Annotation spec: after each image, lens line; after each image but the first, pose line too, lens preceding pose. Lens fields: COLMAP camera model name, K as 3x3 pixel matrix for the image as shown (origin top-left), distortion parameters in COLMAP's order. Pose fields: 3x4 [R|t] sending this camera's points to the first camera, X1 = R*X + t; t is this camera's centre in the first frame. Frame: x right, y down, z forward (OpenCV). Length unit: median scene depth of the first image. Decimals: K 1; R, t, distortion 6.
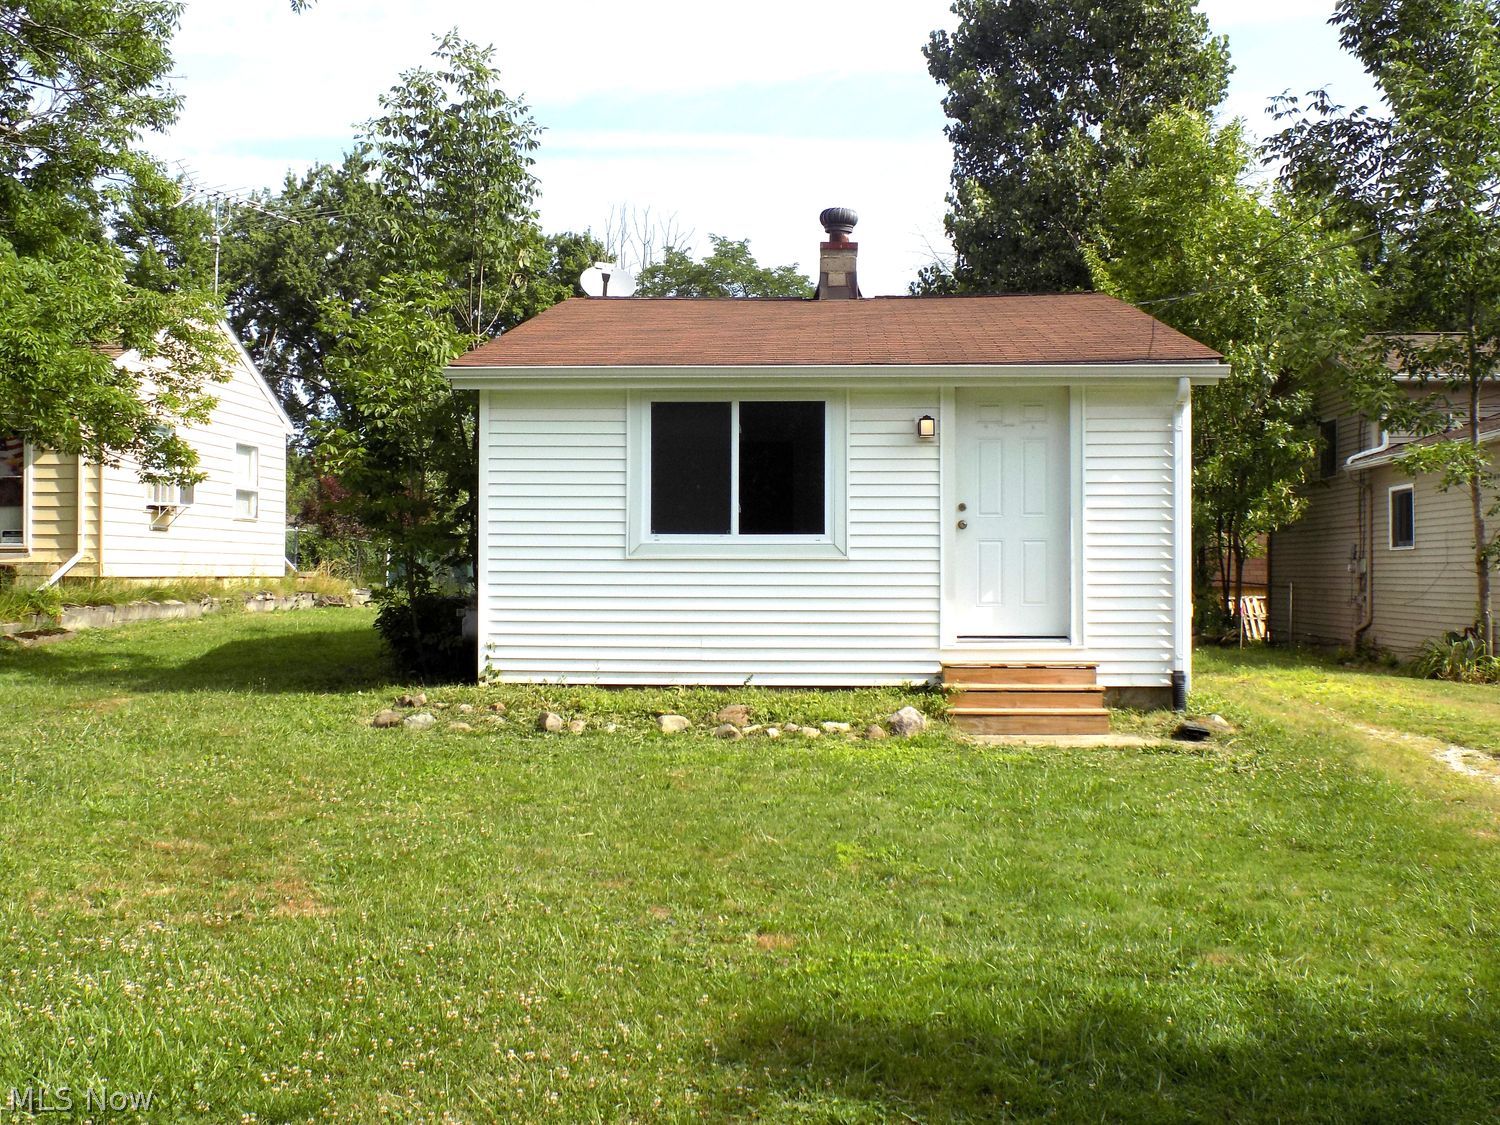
lens RADIAL K [[1704.3, 0, 750.0], [0, 1704.3, 562.5], [0, 0, 1]] dist [-0.046825, 0.003953]
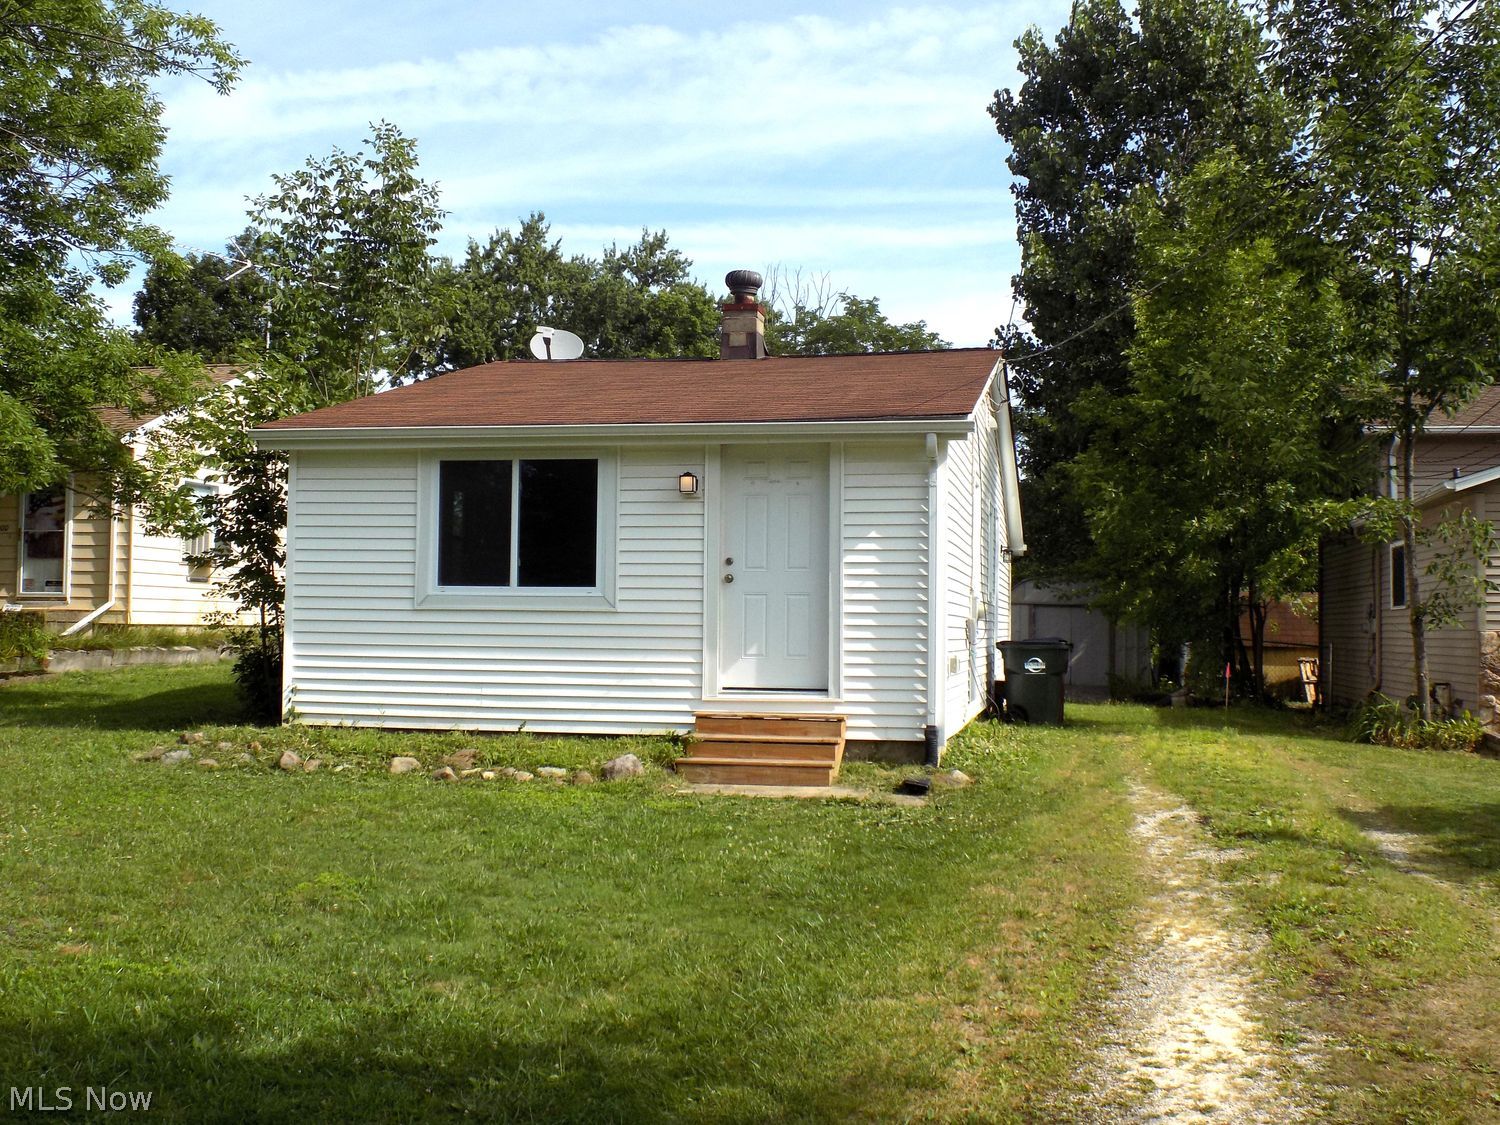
lens RADIAL K [[1704.3, 0, 750.0], [0, 1704.3, 562.5], [0, 0, 1]] dist [-0.046825, 0.003953]
pose [[0.989418, 0.004846, -0.145014, 0.285857], [-0.009714, 0.999412, -0.032876, 0.001649], [0.144770, 0.033937, 0.988883, -0.012191]]
